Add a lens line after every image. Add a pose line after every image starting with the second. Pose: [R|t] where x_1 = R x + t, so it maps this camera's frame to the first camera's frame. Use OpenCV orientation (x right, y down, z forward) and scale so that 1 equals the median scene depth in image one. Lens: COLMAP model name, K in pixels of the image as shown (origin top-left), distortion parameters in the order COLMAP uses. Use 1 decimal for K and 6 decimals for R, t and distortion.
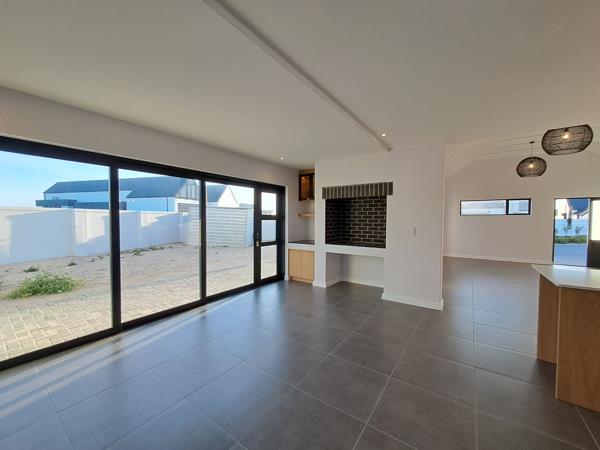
lens RADIAL K [[238.9, 0, 295.1], [0, 238.9, 223.8], [0, 0, 1]] dist [-0.002619, 0.000309]
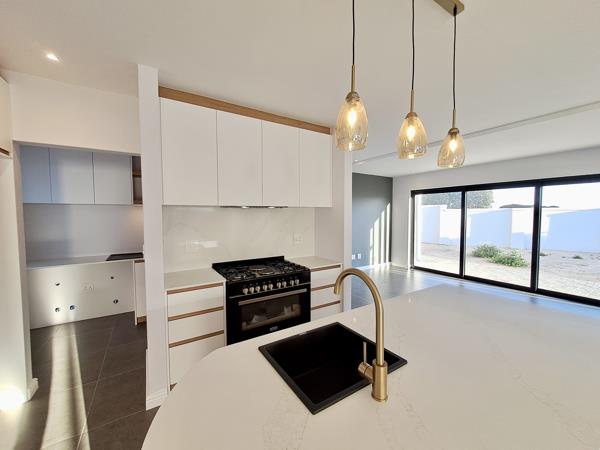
lens RADIAL K [[238.9, 0, 295.8], [0, 238.9, 225.5], [0, 0, 1]] dist [-0.002619, 0.000309]
pose [[-0.379659, 0.042829, -0.924135, 0.871240], [-0.019623, 0.998330, 0.054329, -0.023297], [0.924918, 0.038761, -0.378185, 0.274134]]
